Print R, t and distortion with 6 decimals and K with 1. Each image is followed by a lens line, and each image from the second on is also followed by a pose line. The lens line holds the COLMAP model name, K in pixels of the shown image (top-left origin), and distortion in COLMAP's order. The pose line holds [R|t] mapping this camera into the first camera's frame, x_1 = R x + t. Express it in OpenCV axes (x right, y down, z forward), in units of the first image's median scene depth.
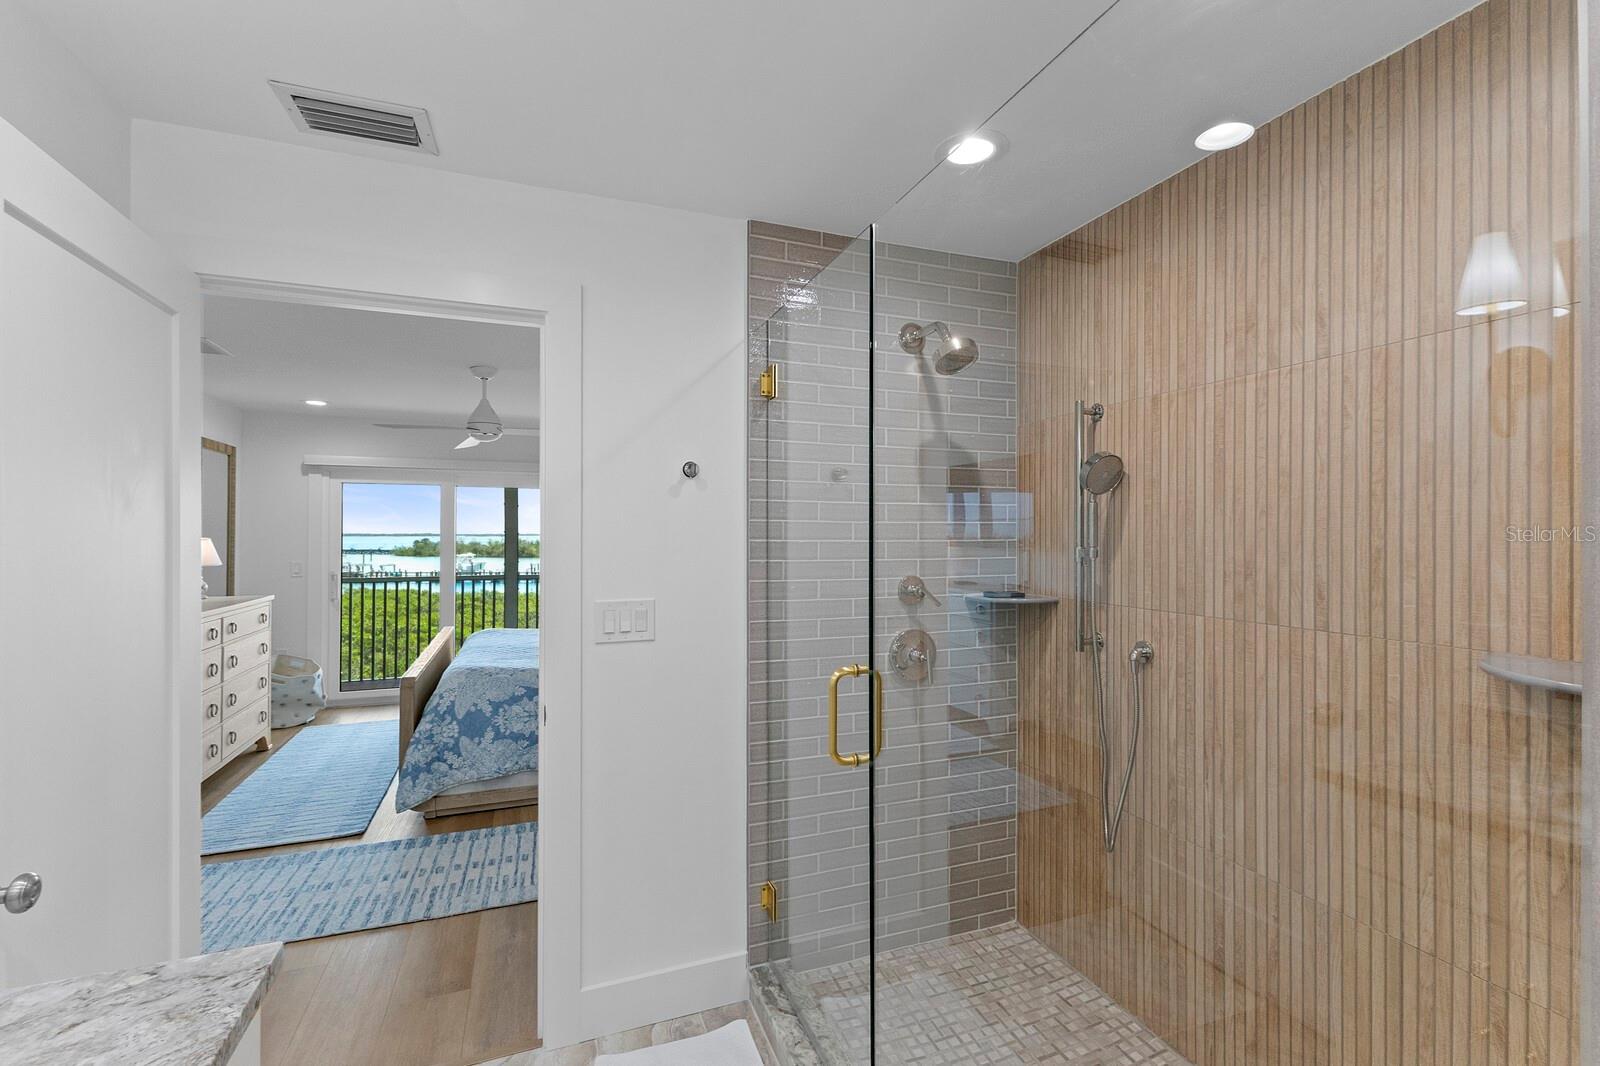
lens RADIAL K [[699.3, 0, 804.7], [0, 699.3, 528.7], [0, 0, 1]] dist [0.013258, -0.004107]
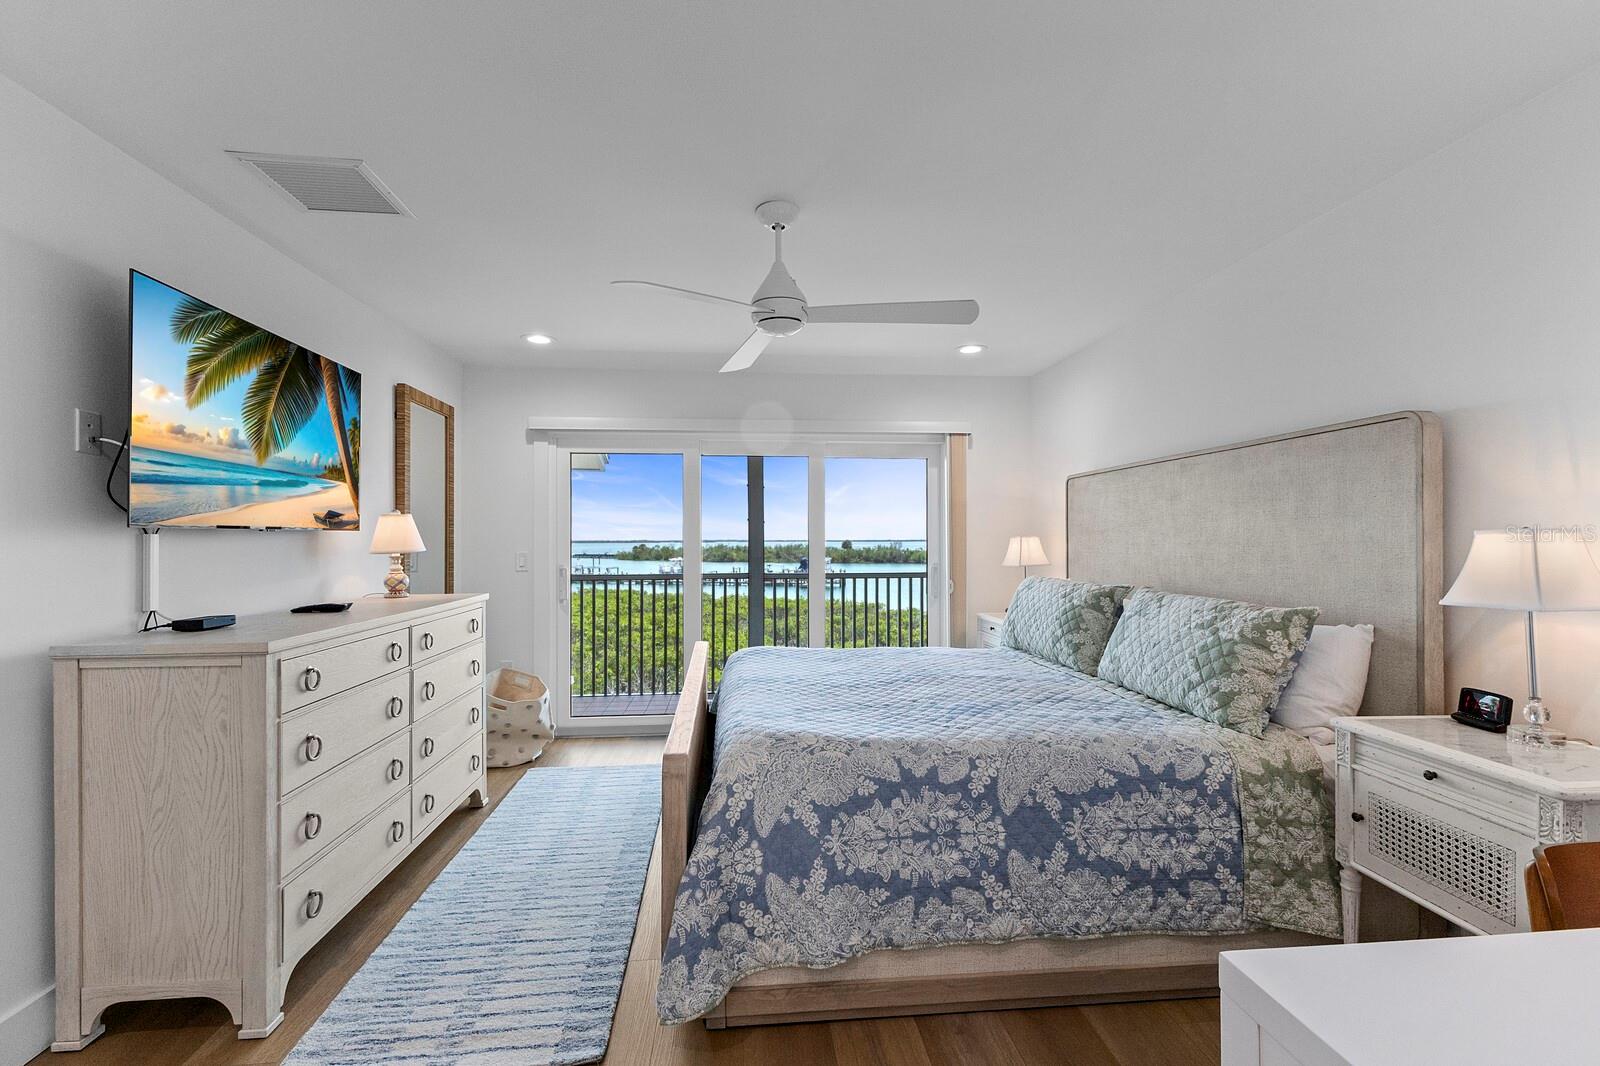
lens RADIAL K [[699.3, 0, 803.5], [0, 699.3, 537.6], [0, 0, 1]] dist [0.013258, -0.004107]
pose [[0.964056, -0.005289, -0.265646, -0.297114], [0.006518, 0.999972, 0.003743, 0.043080], [0.265619, -0.005340, 0.964063, 0.466100]]
